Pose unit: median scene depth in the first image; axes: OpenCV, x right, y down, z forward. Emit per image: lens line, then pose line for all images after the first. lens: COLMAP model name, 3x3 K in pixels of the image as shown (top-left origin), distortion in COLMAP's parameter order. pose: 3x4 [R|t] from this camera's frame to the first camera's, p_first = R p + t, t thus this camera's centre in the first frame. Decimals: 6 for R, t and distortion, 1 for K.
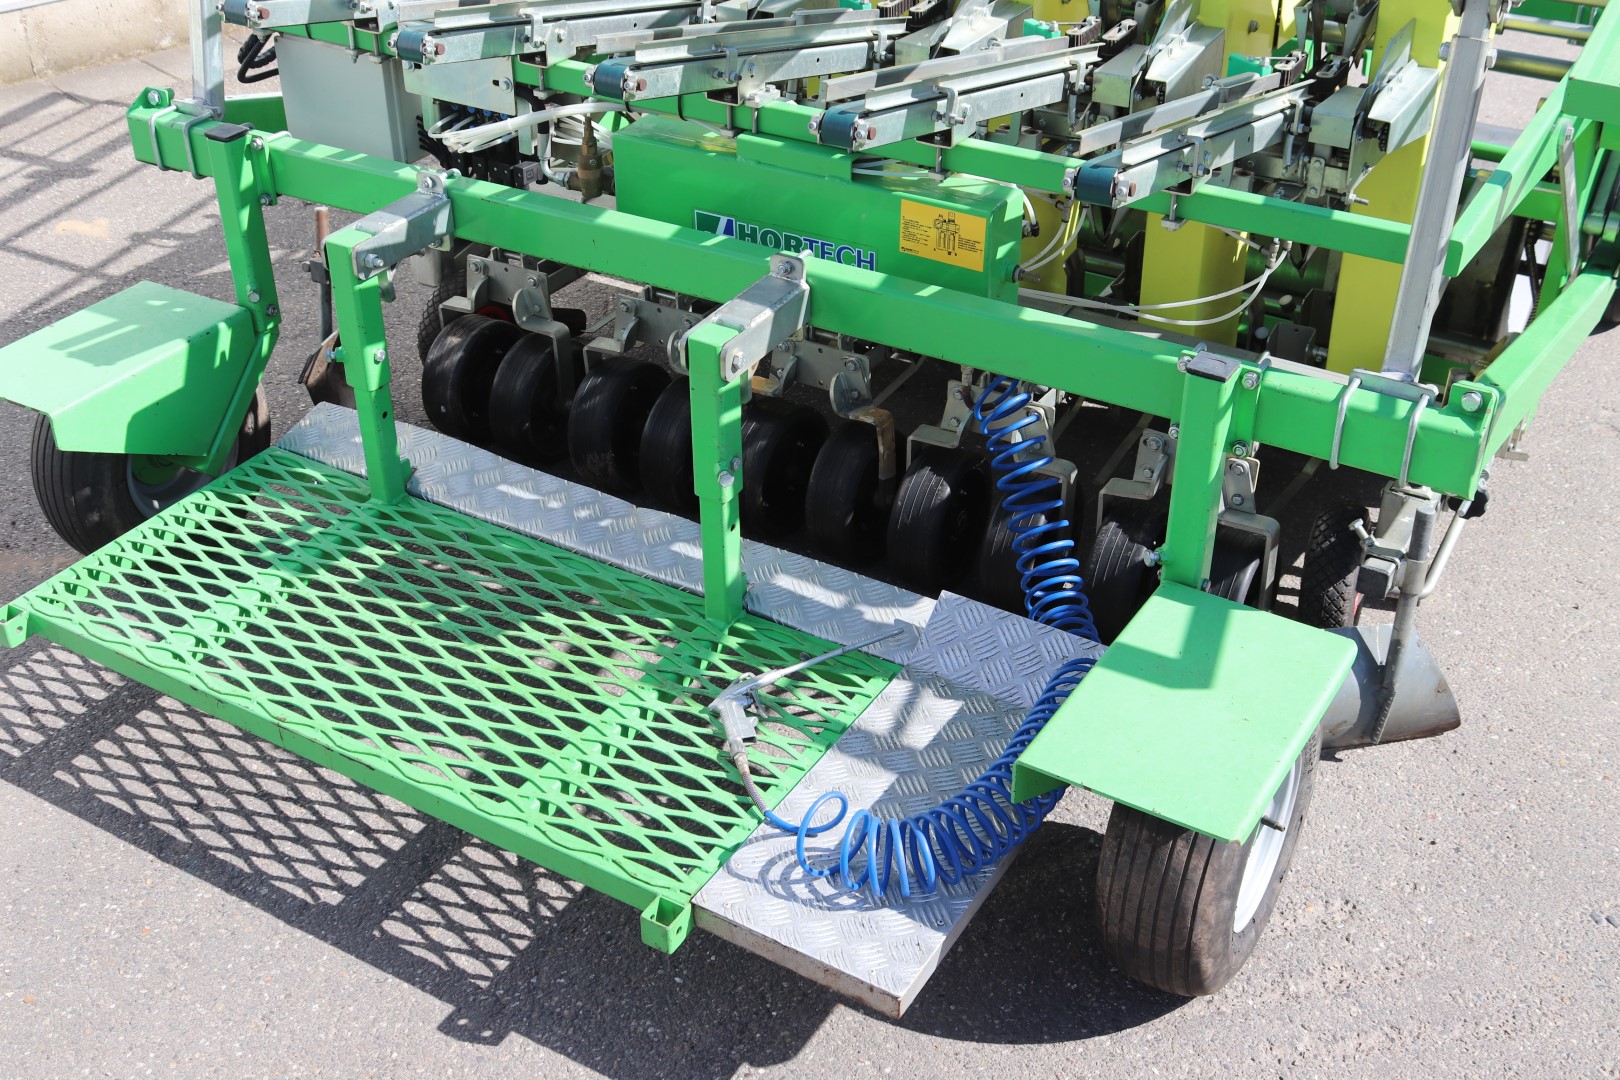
lens RADIAL K [[1780.6, 0, 810.0], [0, 1780.6, 540.0], [0, 0, 1]] dist [-0.068158, 0.017356]
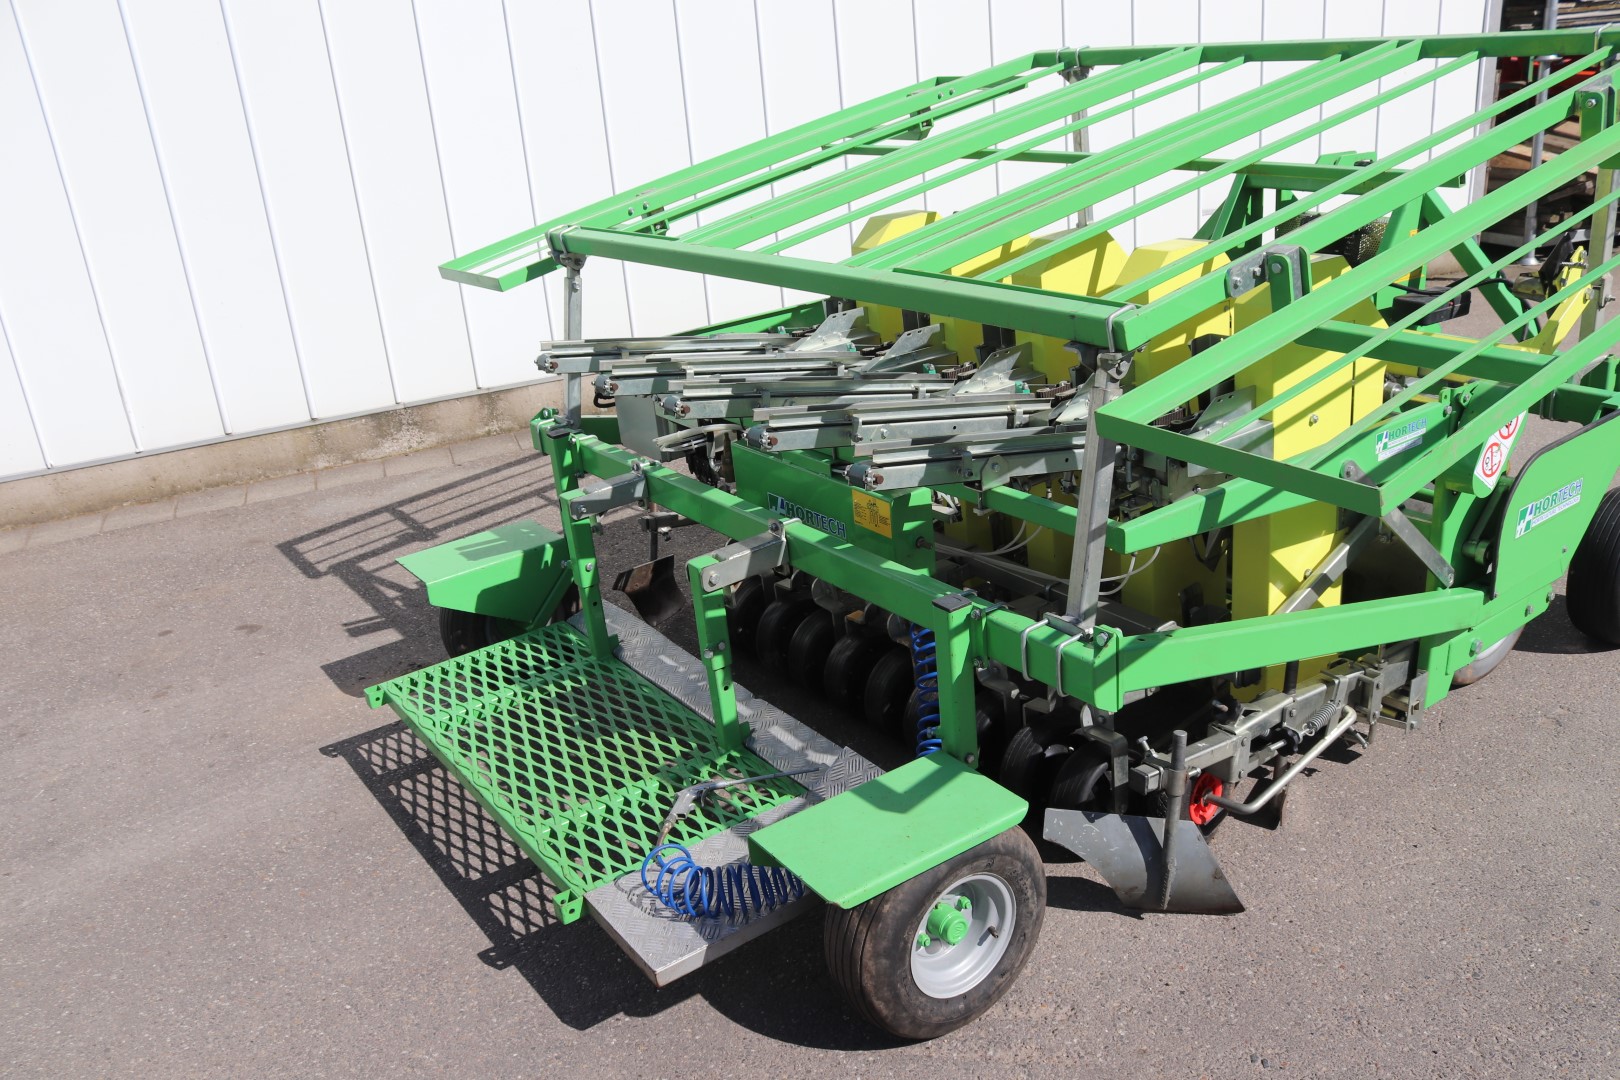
lens RADIAL K [[1349.5, 0, 817.5], [0, 1349.5, 564.8], [0, 0, 1]] dist [-0.138418, 0.106319]
pose [[0.908709, 0.079102, -0.409866, 0.479678], [-0.142409, 0.981721, -0.126267, 0.023594], [0.392386, 0.173109, 0.903364, -0.057640]]
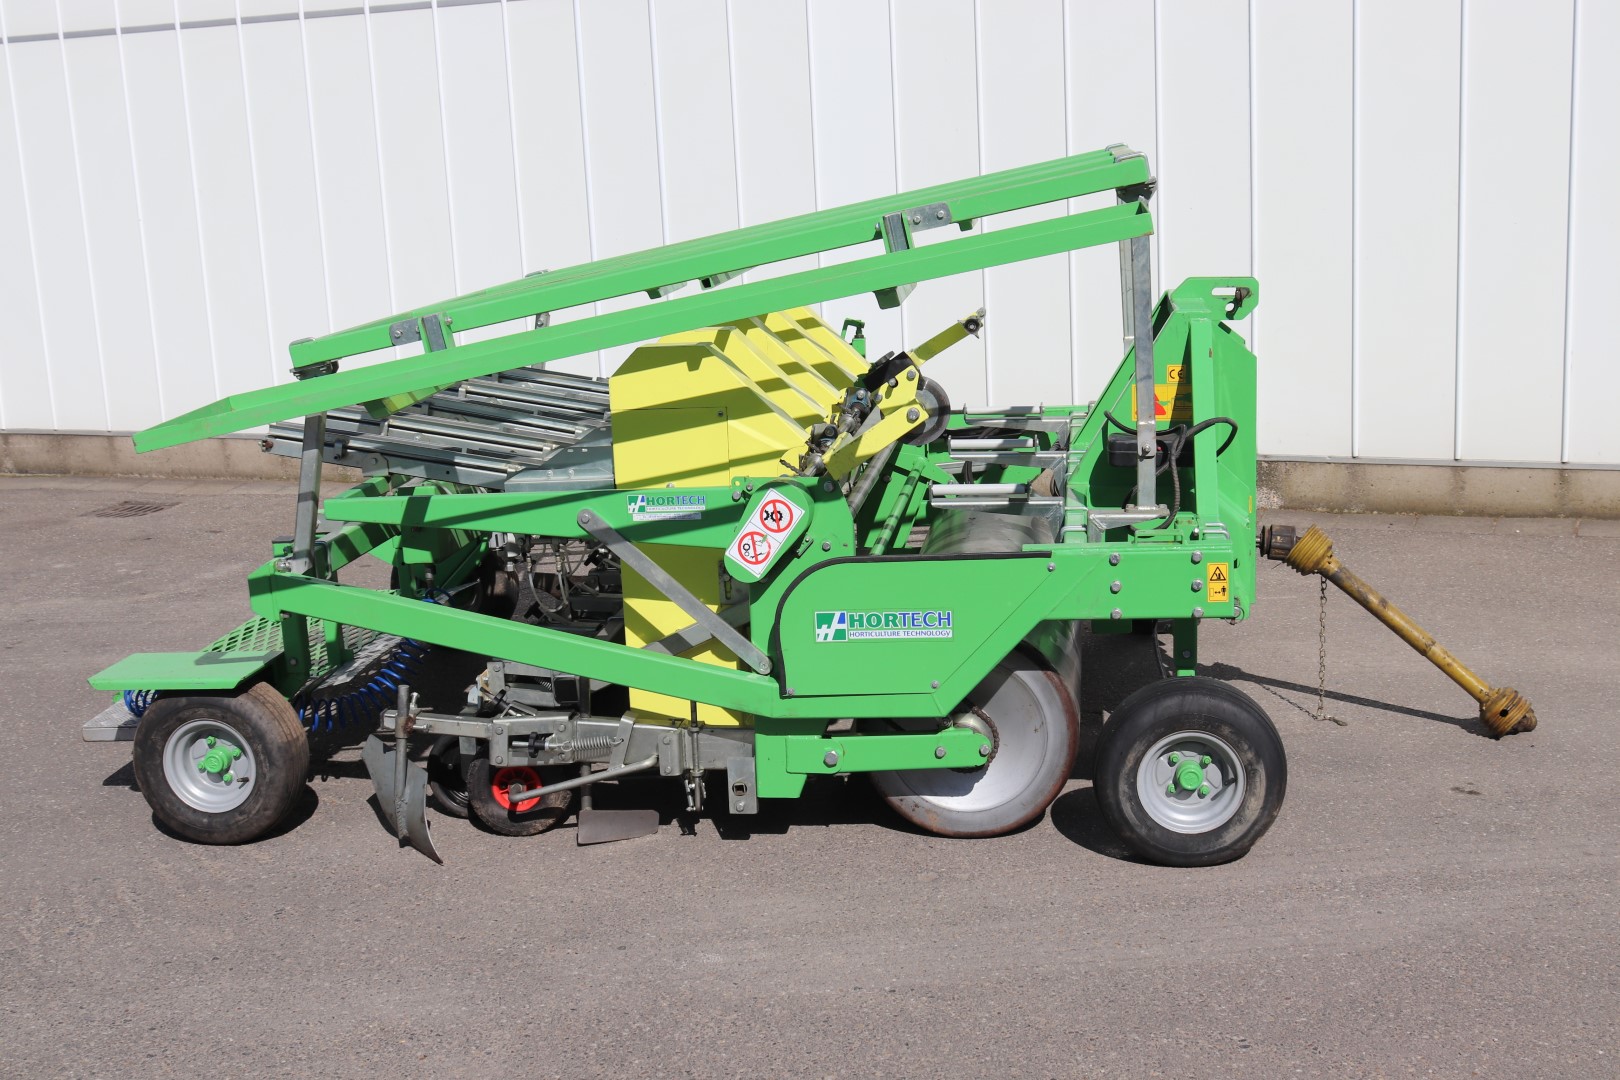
lens RADIAL K [[2017.2, 0, 810.0], [0, 2017.2, 540.0], [0, 0, 1]] dist [-0.079630, 0.029053]
pose [[0.384908, 0.165532, -0.907990, 2.138707], [-0.447850, 0.893704, -0.026922, -0.255666], [0.807017, 0.417005, 0.418127, 0.418800]]
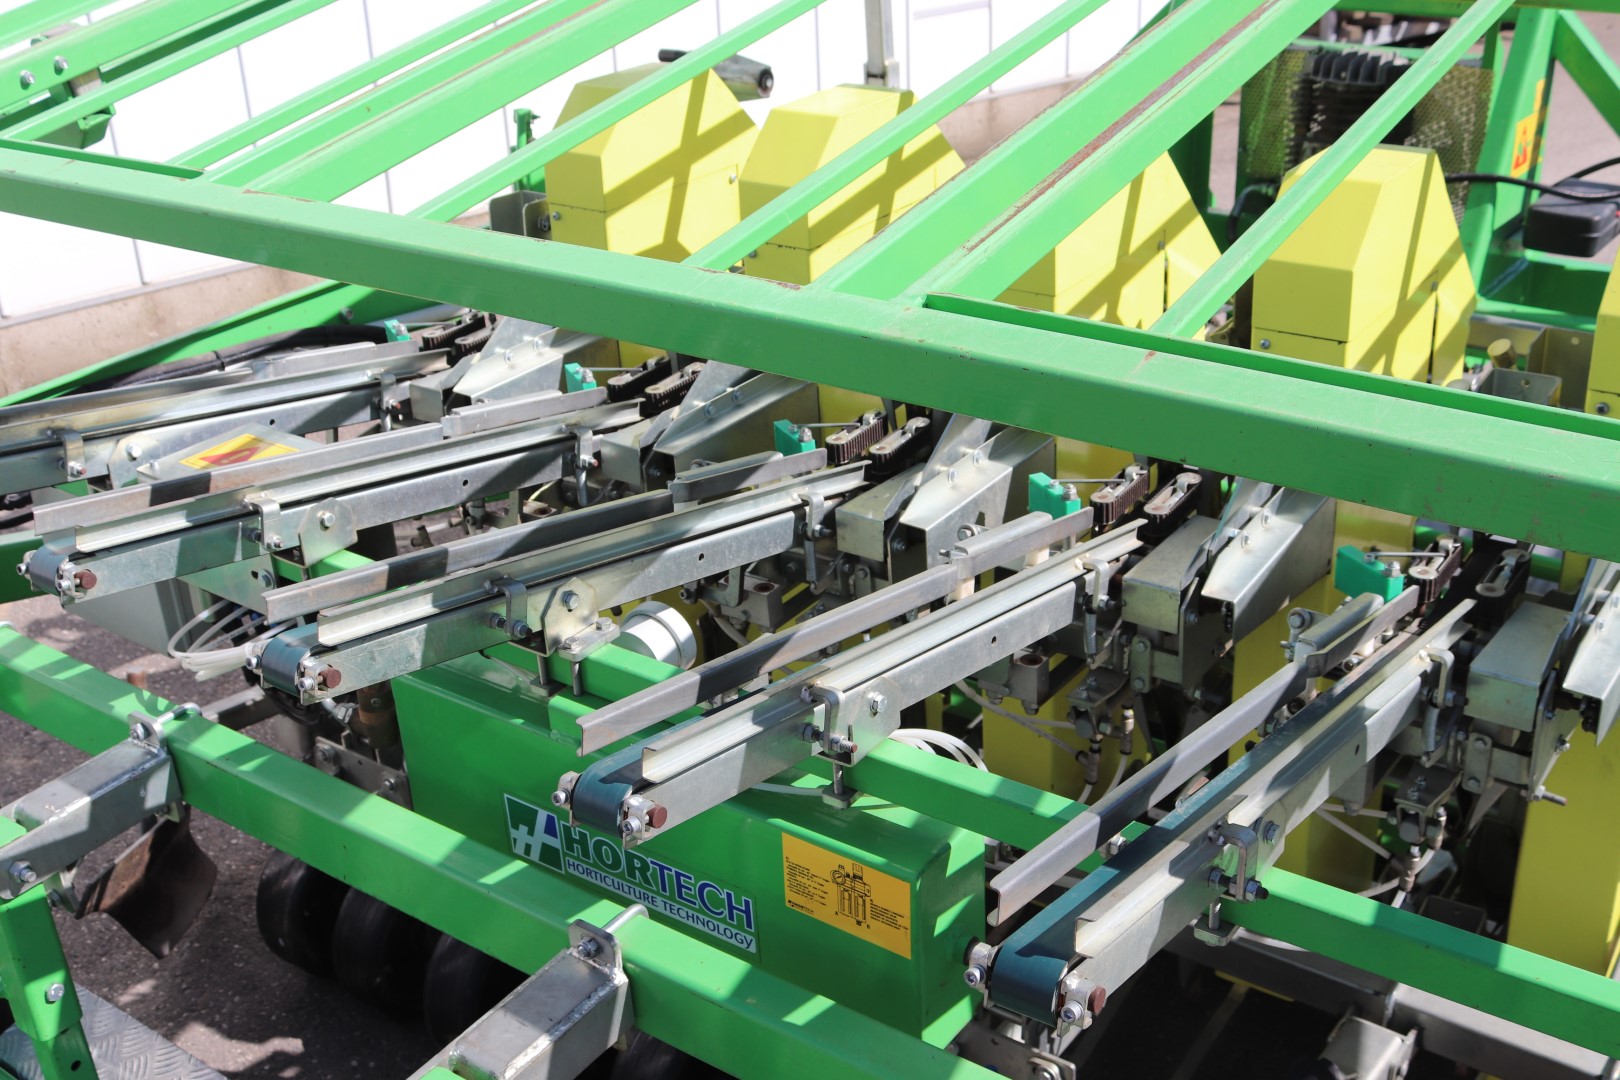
lens RADIAL K [[1753.3, 0, 836.9], [0, 1753.3, 542.3], [0, 0, 1]] dist [-0.077763, 0.036596]
pose [[0.995445, 0.000234, -0.095341, 0.120348], [-0.010135, 0.994590, -0.103383, -0.215316], [0.094801, 0.103878, 0.990062, 0.368108]]
